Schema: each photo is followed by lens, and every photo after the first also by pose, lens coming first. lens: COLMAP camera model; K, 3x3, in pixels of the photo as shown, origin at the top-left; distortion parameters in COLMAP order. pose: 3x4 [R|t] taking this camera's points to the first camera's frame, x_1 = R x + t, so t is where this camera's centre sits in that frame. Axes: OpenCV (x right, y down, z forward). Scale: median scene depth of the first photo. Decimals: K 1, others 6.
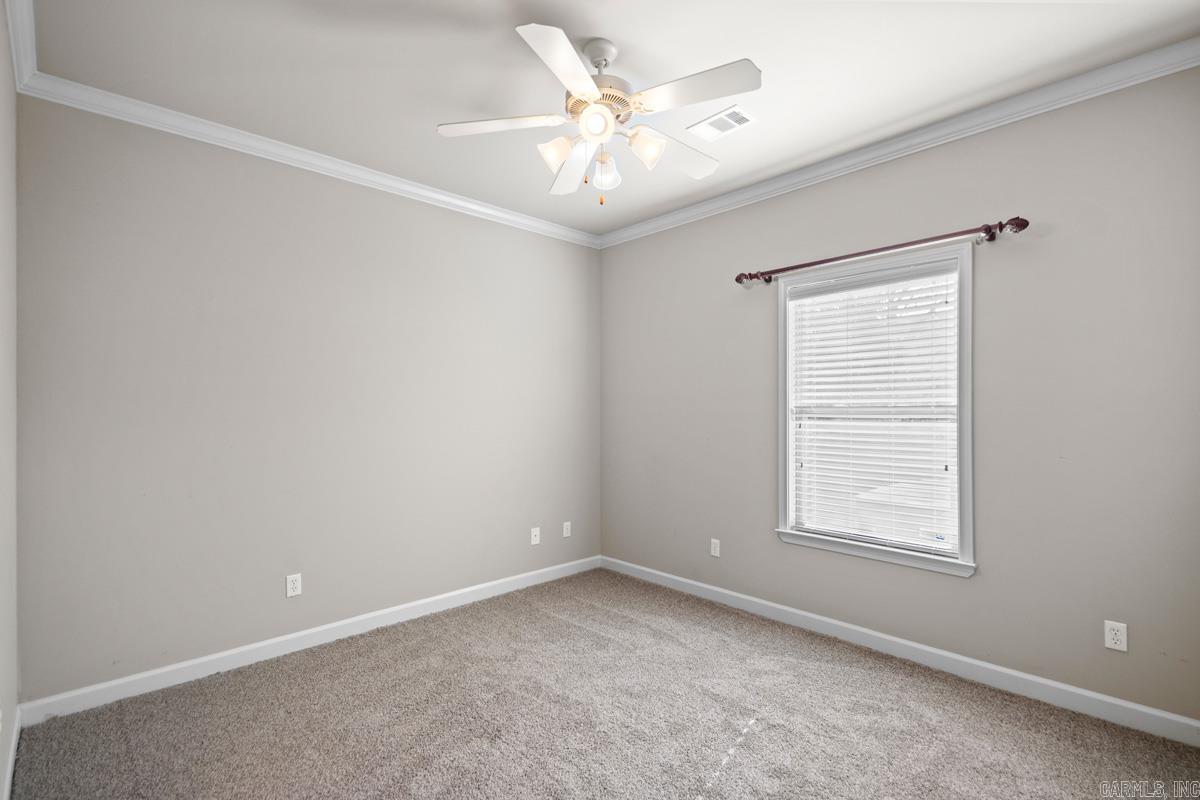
lens RADIAL K [[553.2, 0, 607.8], [0, 553.2, 406.5], [0, 0, 1]] dist [0.050480, -0.030114]
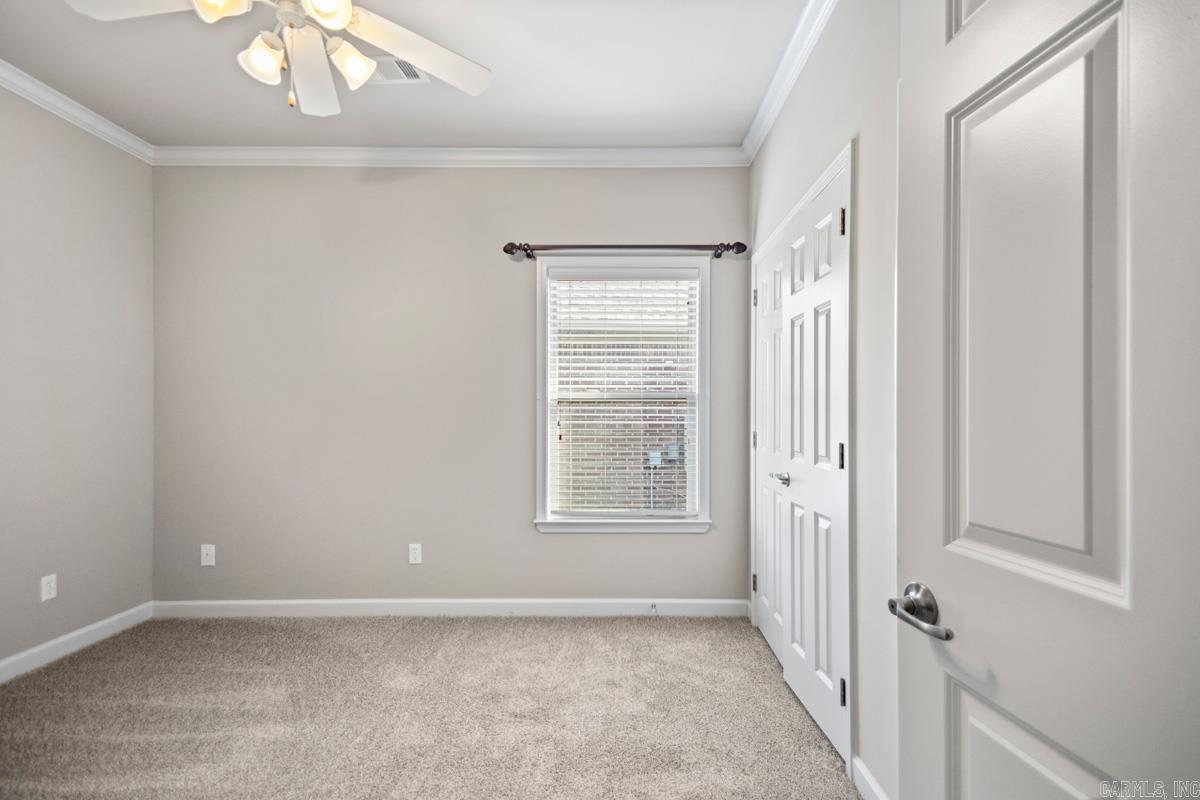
lens RADIAL K [[539.9, 0, 600.0], [0, 539.9, 390.4], [0, 0, 1]] dist [0.000271, 0.000120]
pose [[0.697997, 0.000671, 0.716100, -0.278294], [0.000403, 0.999999, -0.001329, 0.000470], [-0.716100, 0.001216, 0.697997, 0.282581]]
